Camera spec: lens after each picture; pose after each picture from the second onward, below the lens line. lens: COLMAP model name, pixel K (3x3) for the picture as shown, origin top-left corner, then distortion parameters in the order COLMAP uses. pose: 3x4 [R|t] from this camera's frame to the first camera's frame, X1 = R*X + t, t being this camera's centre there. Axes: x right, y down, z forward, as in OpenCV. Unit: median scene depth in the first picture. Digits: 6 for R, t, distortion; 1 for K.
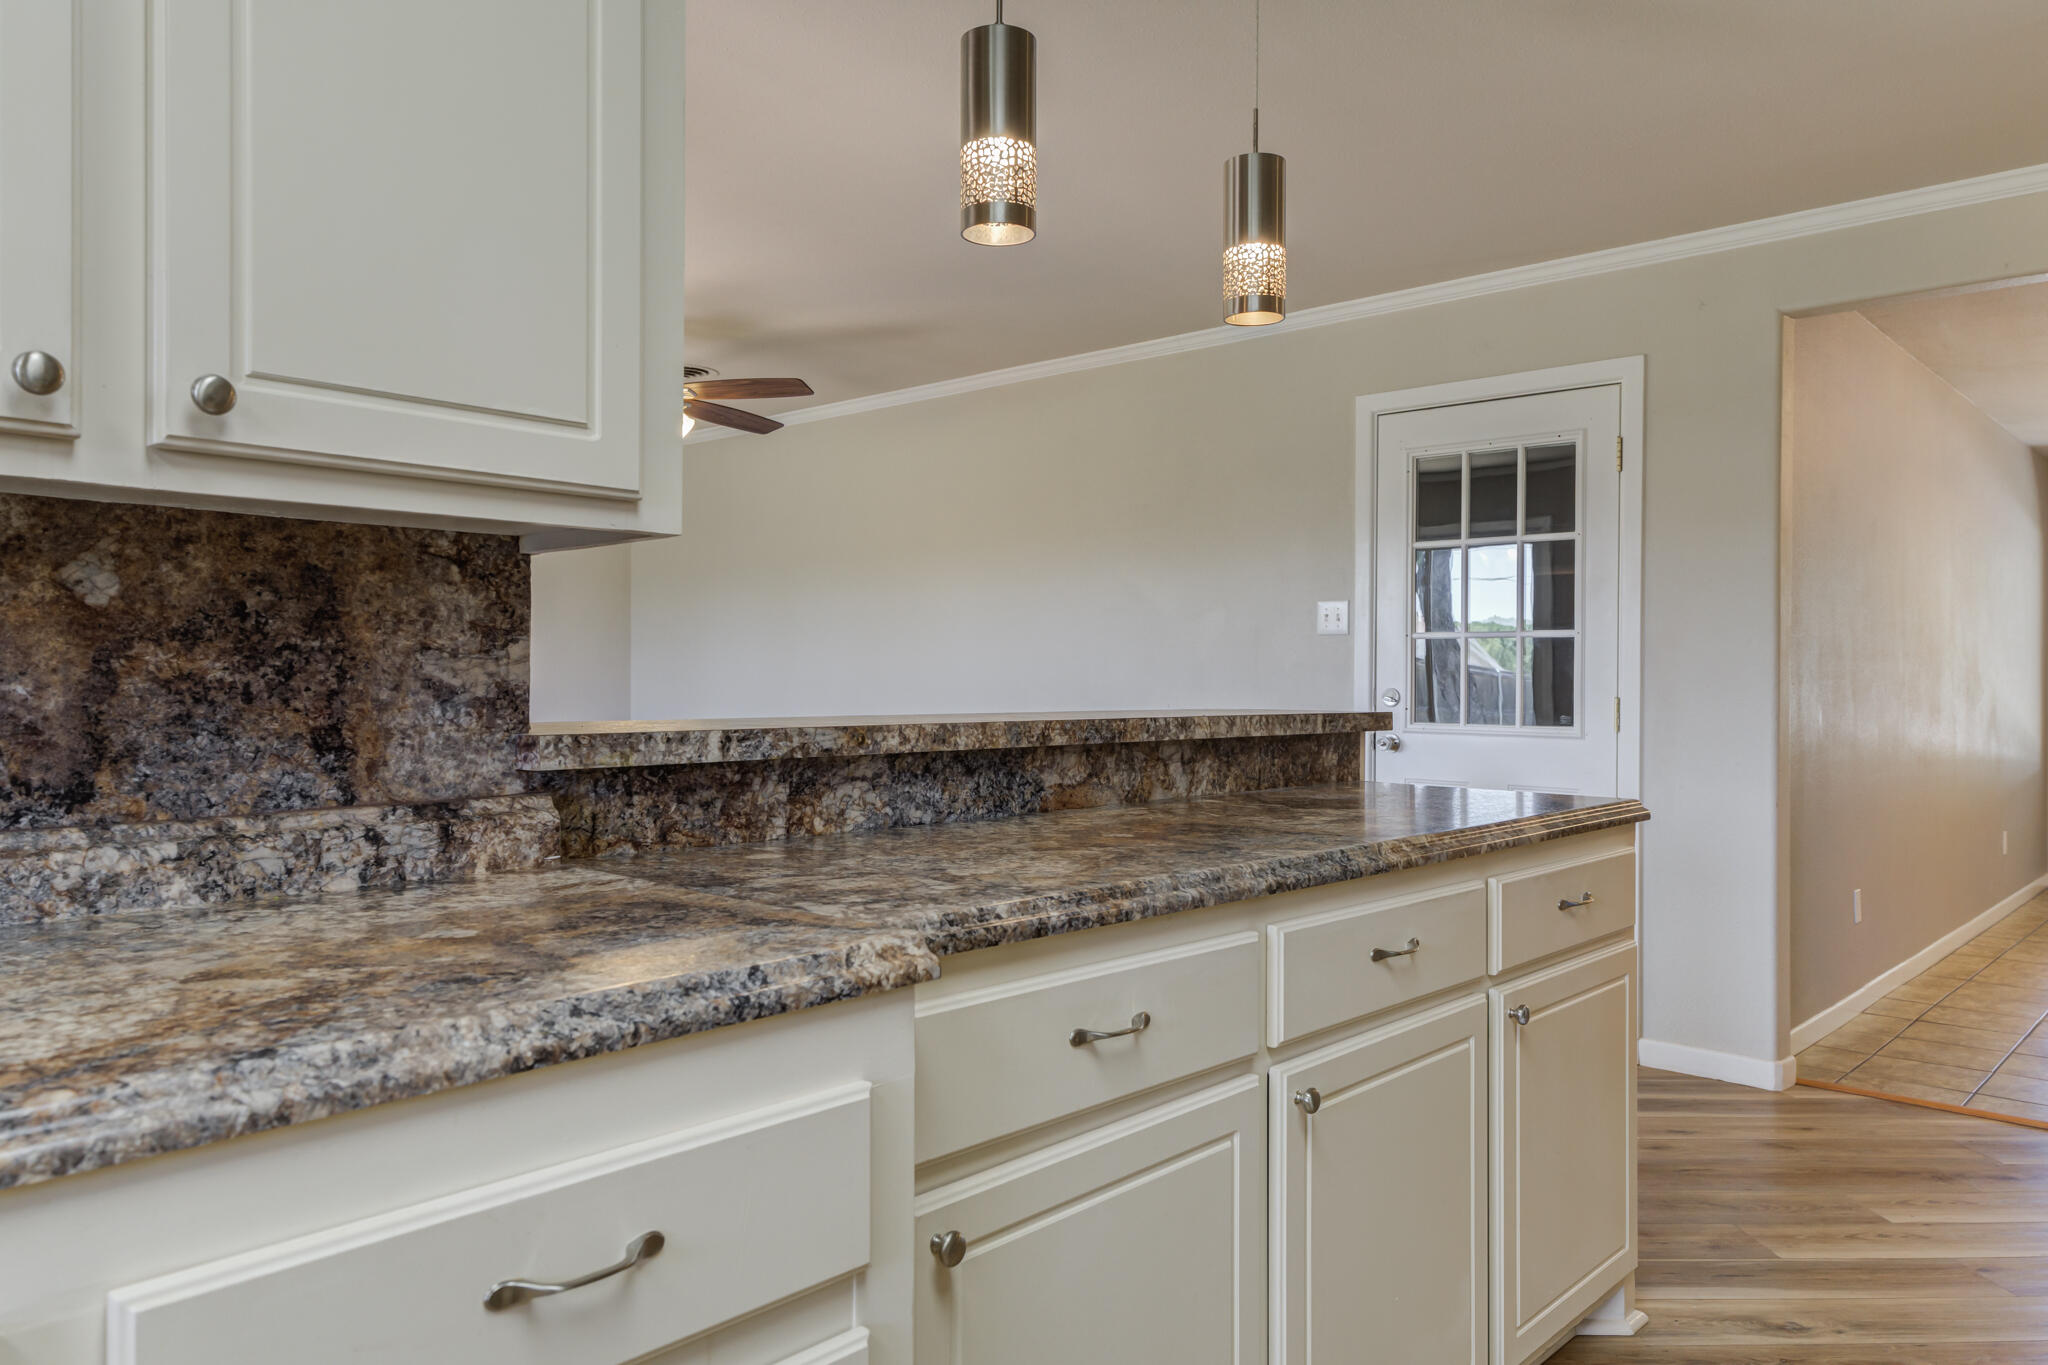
lens RADIAL K [[1476.1, 0, 1024.6], [0, 1476.1, 673.4], [0, 0, 1]] dist [-0.007059, -0.008211]
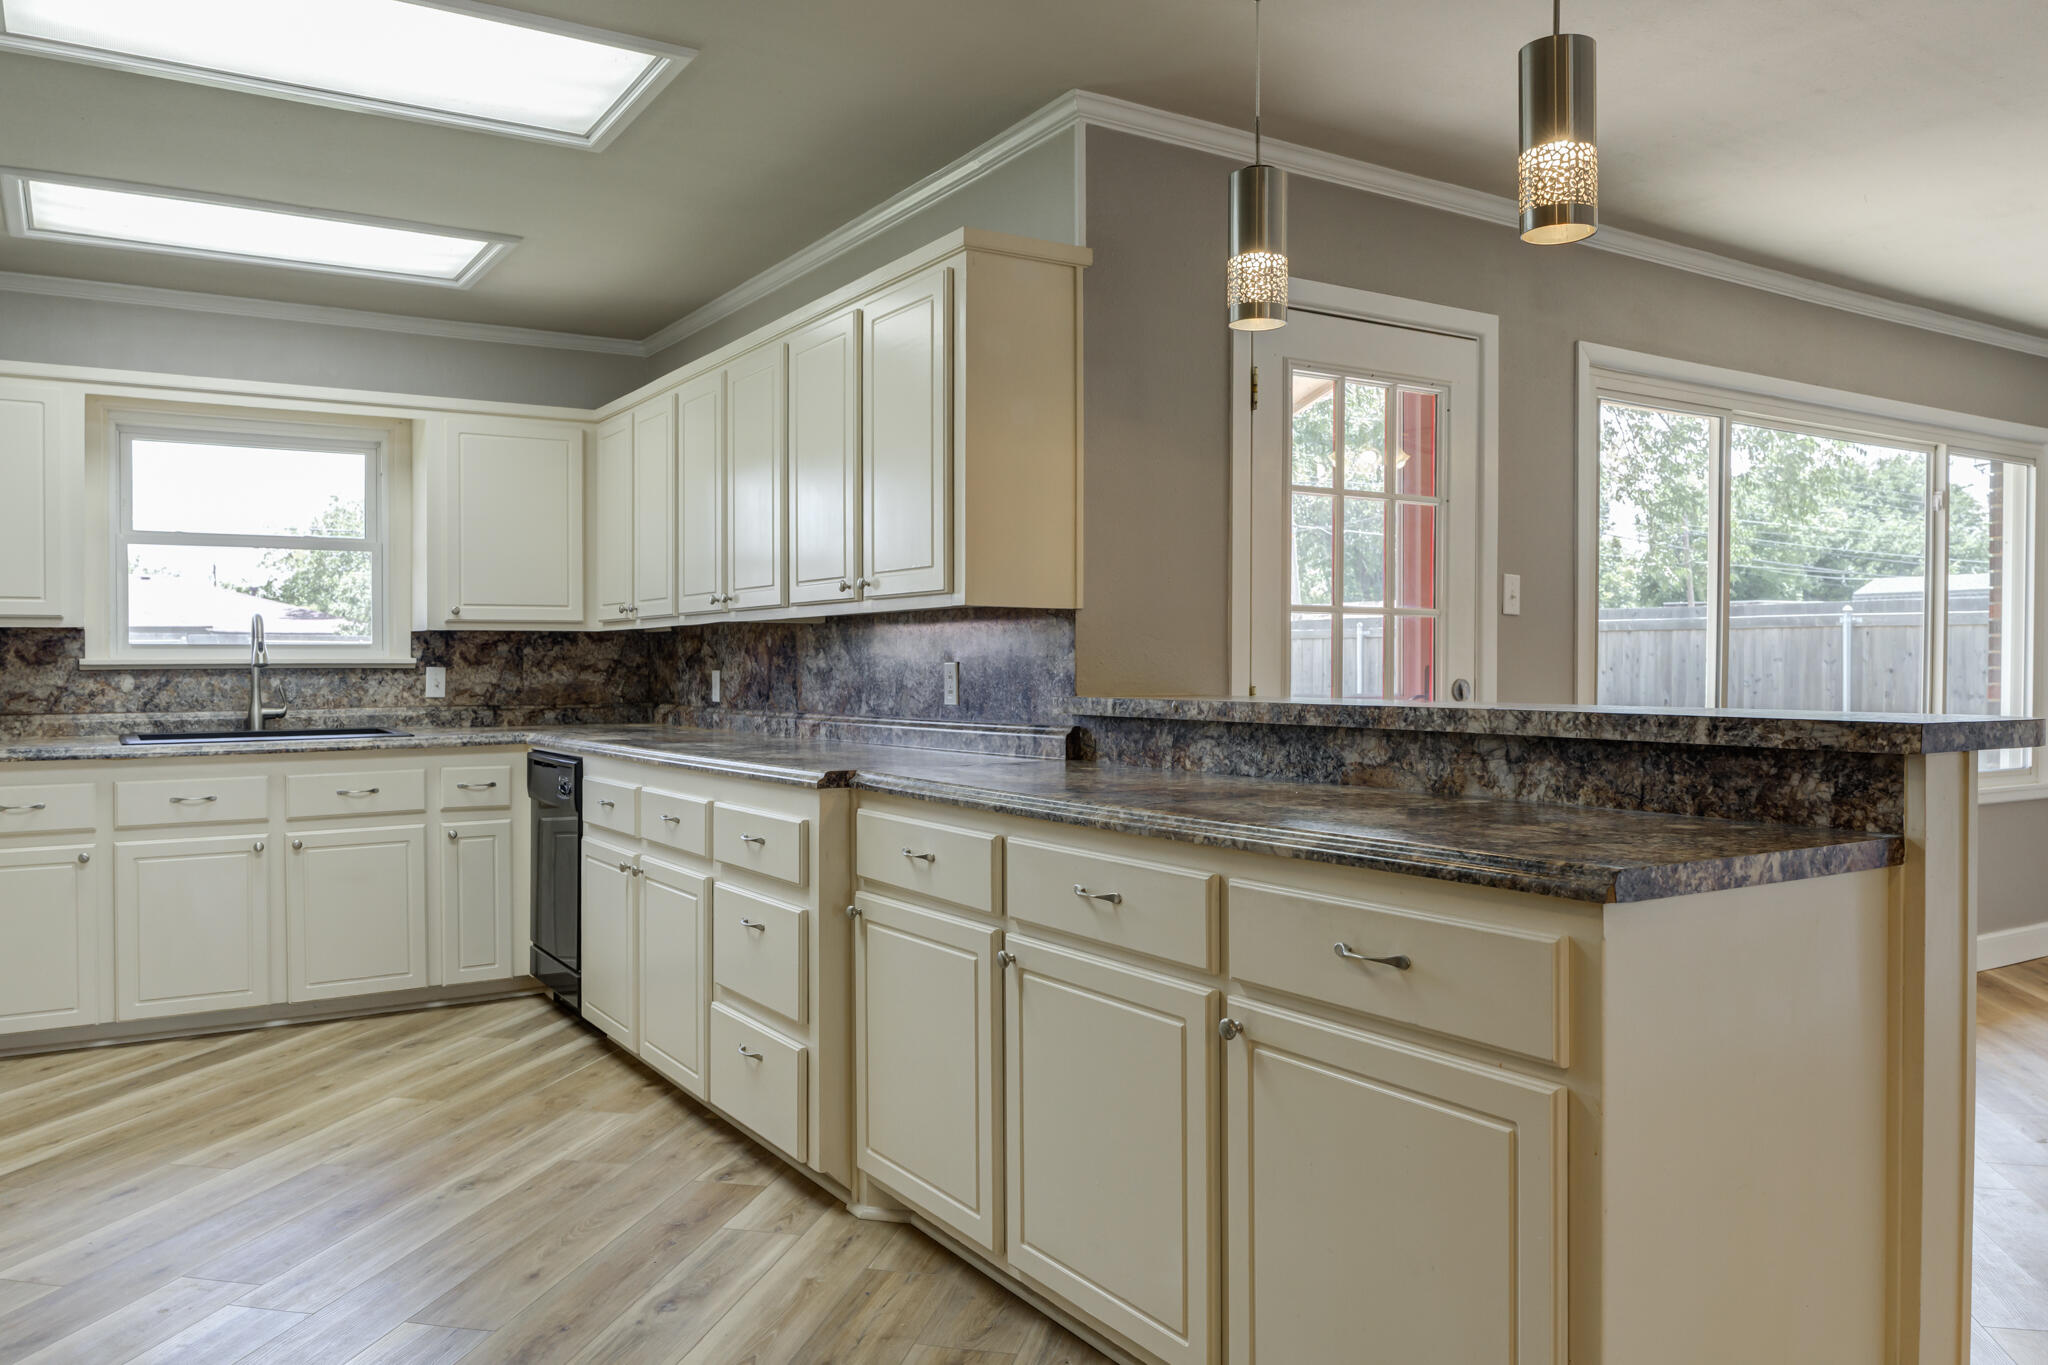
lens RADIAL K [[1476.1, 0, 1024.6], [0, 1476.1, 673.4], [0, 0, 1]] dist [-0.007059, -0.008211]
pose [[-0.288418, 0.002919, -0.957500, 1.064152], [0.007970, 0.999968, 0.000647, 0.004290], [0.957471, -0.007445, -0.288432, 0.985022]]
